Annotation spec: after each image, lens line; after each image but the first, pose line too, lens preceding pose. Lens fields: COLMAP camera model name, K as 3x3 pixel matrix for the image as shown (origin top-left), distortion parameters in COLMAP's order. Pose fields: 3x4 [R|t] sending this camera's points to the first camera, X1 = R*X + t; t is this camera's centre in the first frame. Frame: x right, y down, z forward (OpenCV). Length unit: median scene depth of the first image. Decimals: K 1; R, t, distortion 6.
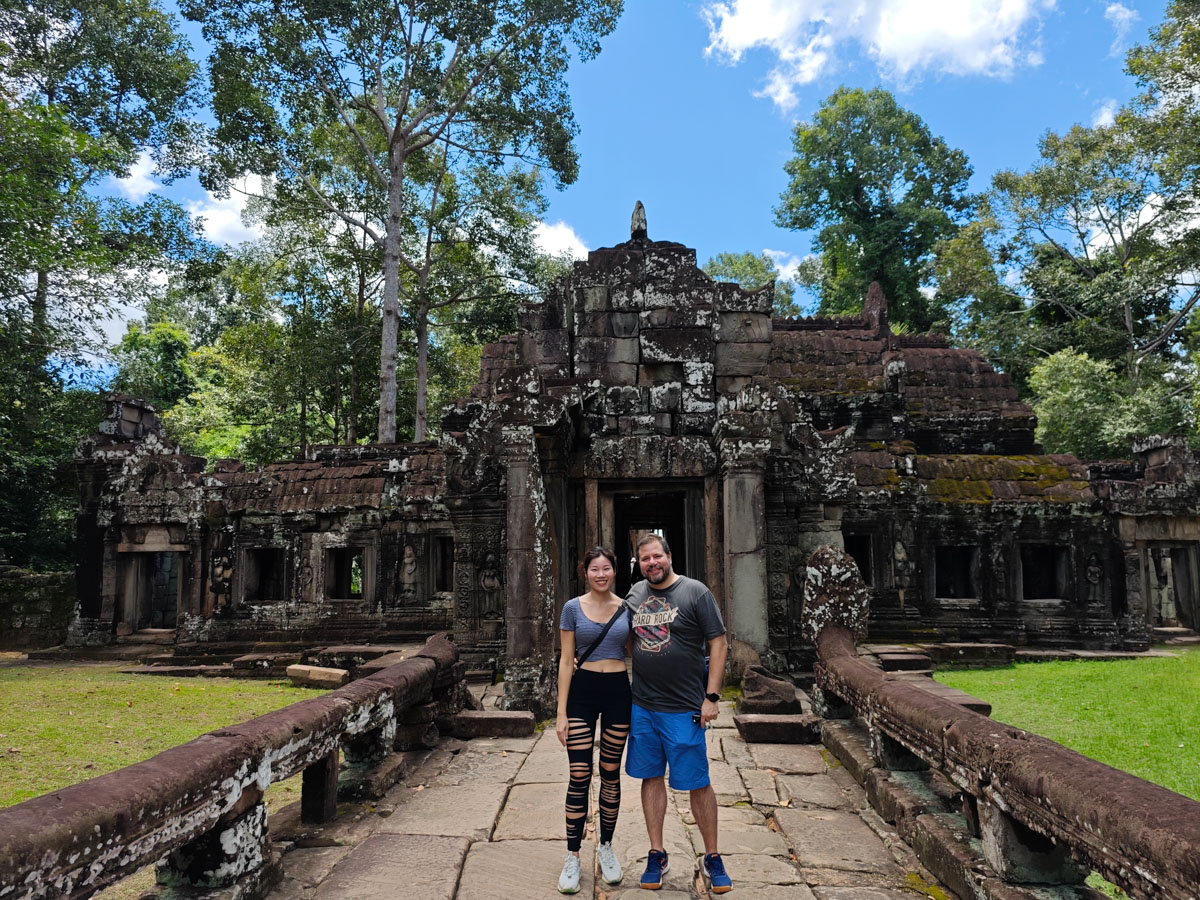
lens RADIAL K [[826.7, 0, 599.4], [0, 826.7, 459.3], [0, 0, 1]] dist [0.019112, -0.016066]
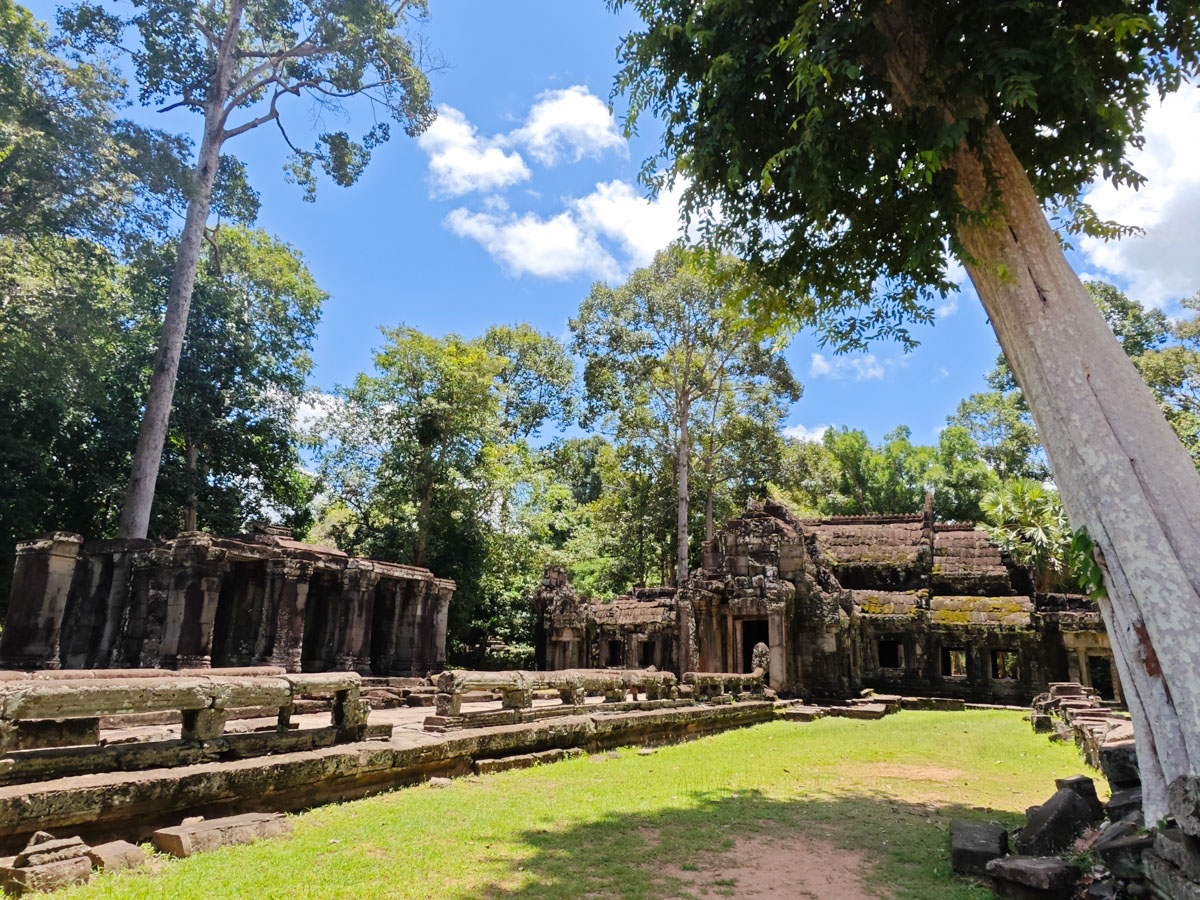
lens RADIAL K [[761.0, 0, 606.4], [0, 761.0, 450.3], [0, 0, 1]] dist [0.004120, 0.005597]
pose [[0.918396, -0.075491, -0.388395, 0.420442], [0.019824, 0.989176, -0.145388, -0.102689], [0.395166, 0.125825, 0.909952, -0.945679]]
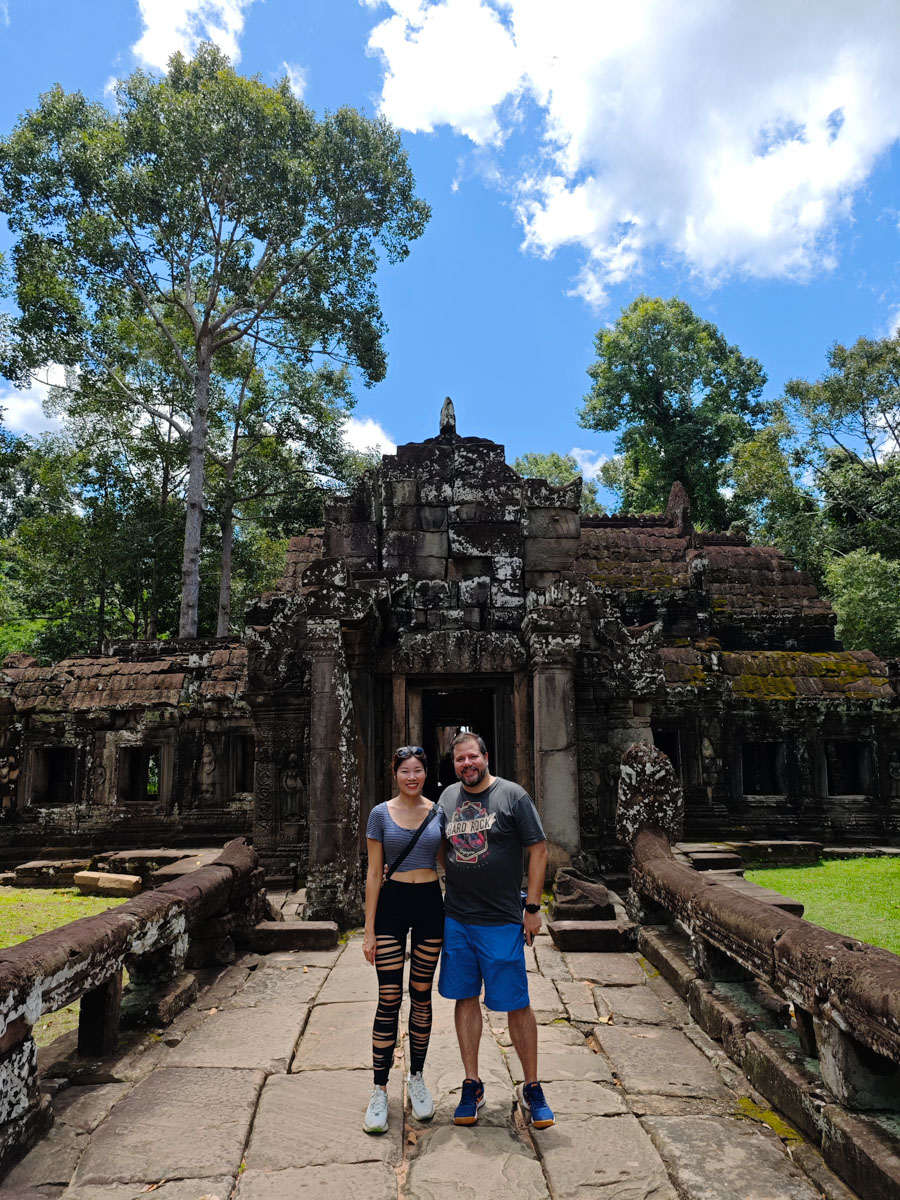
lens RADIAL K [[826.7, 0, 452.4], [0, 826.7, 605.3], [0, 0, 1]] dist [0.019112, -0.016066]
pose [[0.998379, 0.005612, 0.056635, -0.001564], [-0.002185, 0.998173, -0.060387, 0.000544], [-0.056871, 0.060166, 0.996567, 0.011801]]
